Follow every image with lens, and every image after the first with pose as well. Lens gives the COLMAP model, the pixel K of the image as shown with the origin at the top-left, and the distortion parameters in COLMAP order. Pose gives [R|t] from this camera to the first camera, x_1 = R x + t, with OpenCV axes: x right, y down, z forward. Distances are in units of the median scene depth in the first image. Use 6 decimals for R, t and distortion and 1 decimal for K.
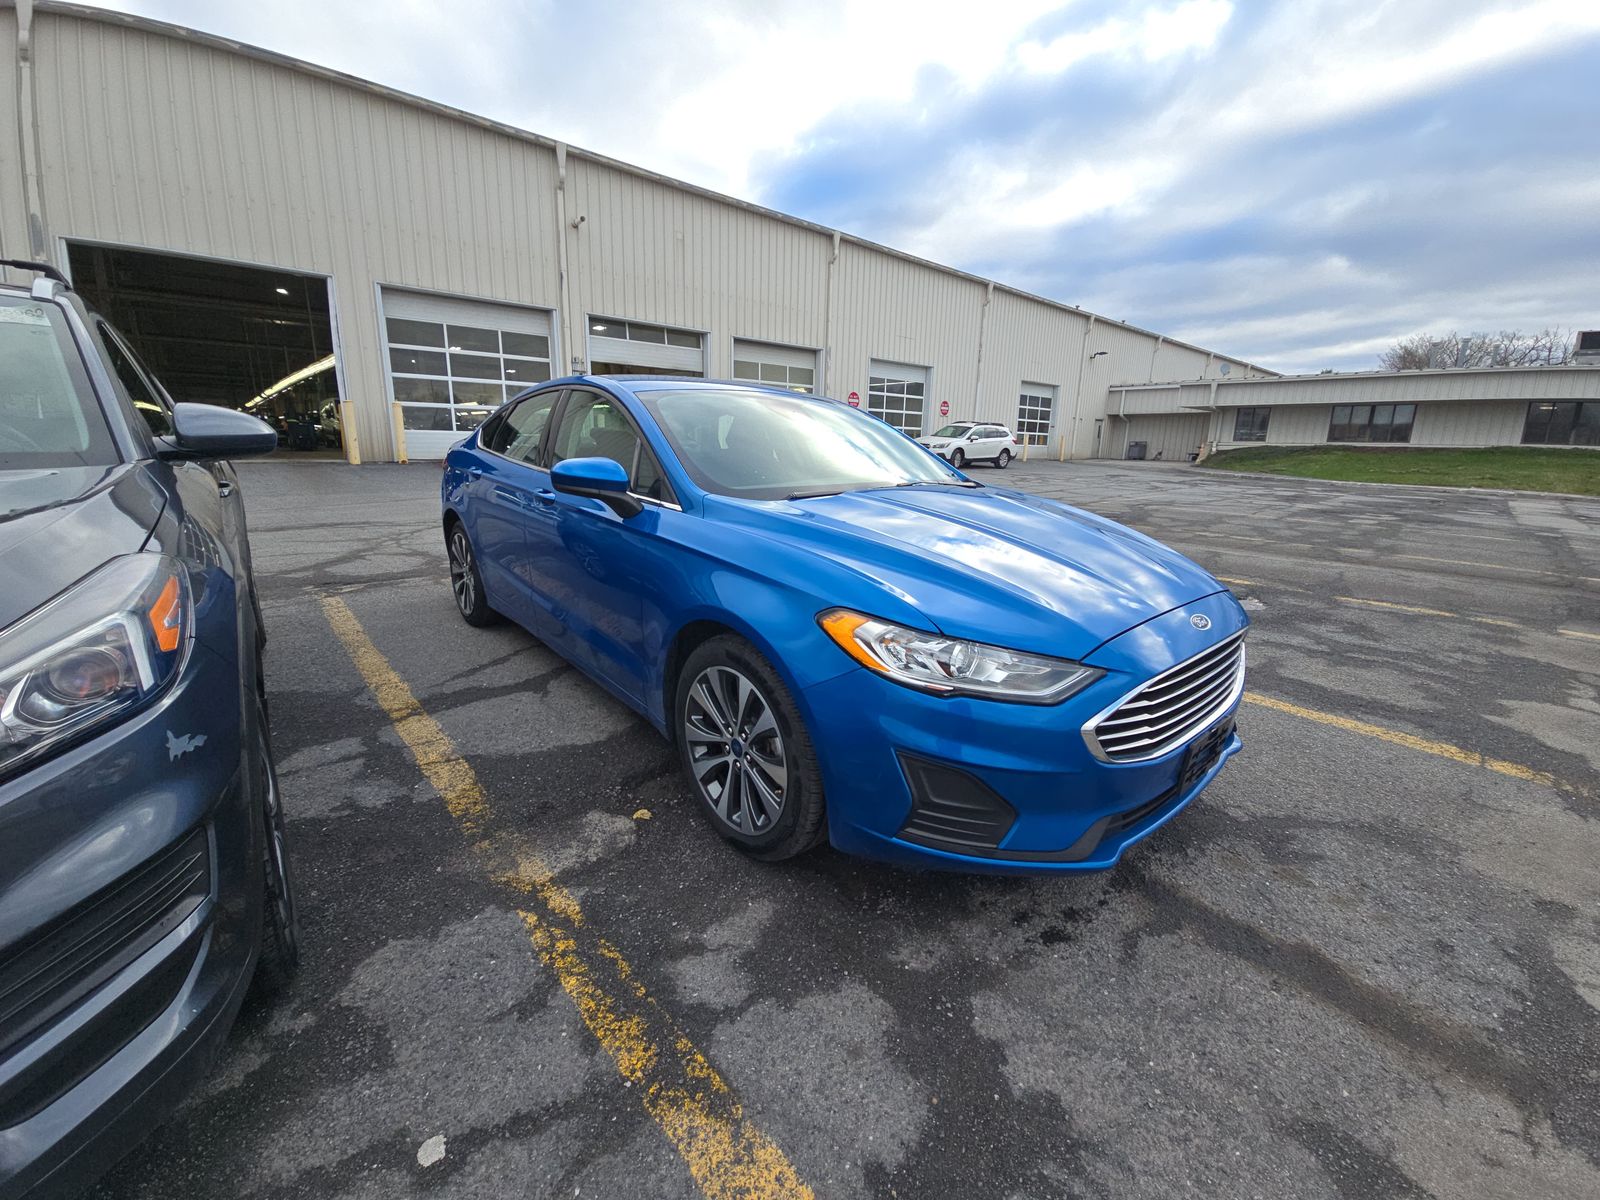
lens RADIAL K [[646.9, 0, 798.6], [0, 646.9, 594.9], [0, 0, 1]] dist [0.008277, -0.008626]
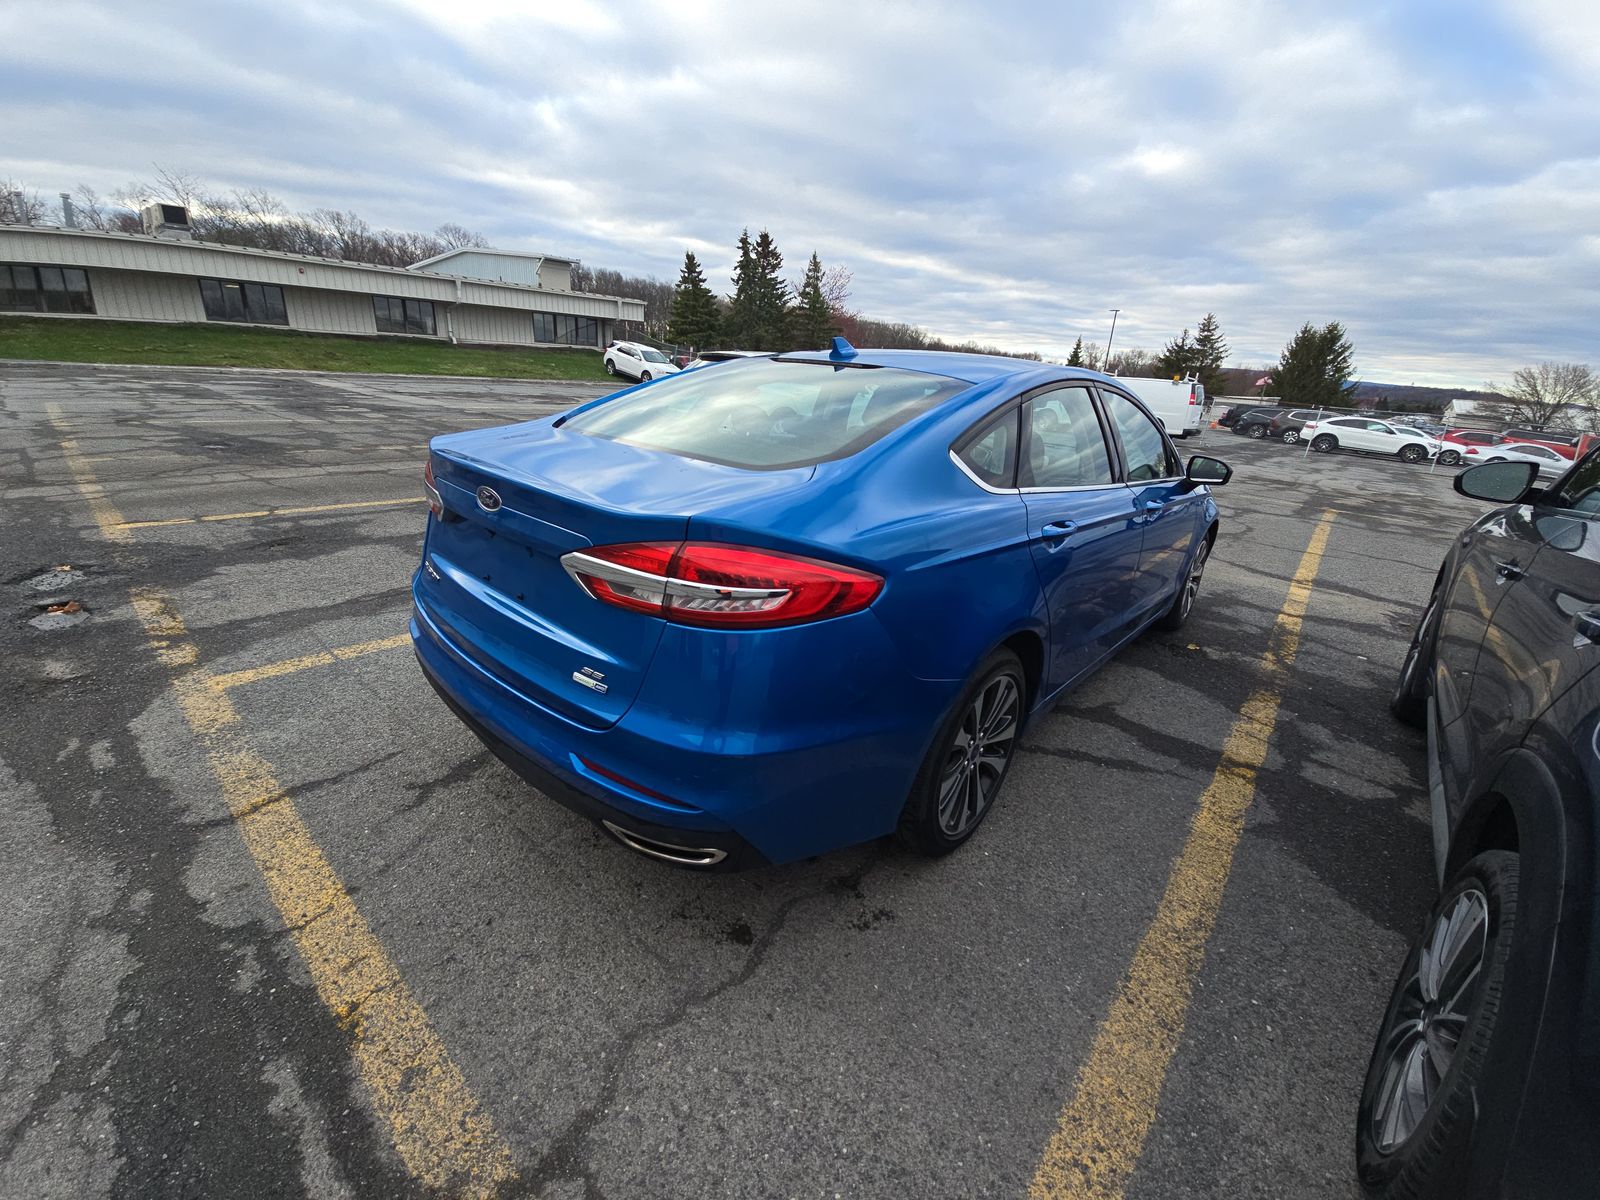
lens RADIAL K [[646.9, 0, 797.1], [0, 646.9, 599.8], [0, 0, 1]] dist [0.008277, -0.008626]
pose [[-0.132939, -0.363879, 0.921911, -1.095247], [0.165825, 0.908890, 0.382651, -0.418250], [-0.977154, 0.203745, -0.060487, 1.383858]]
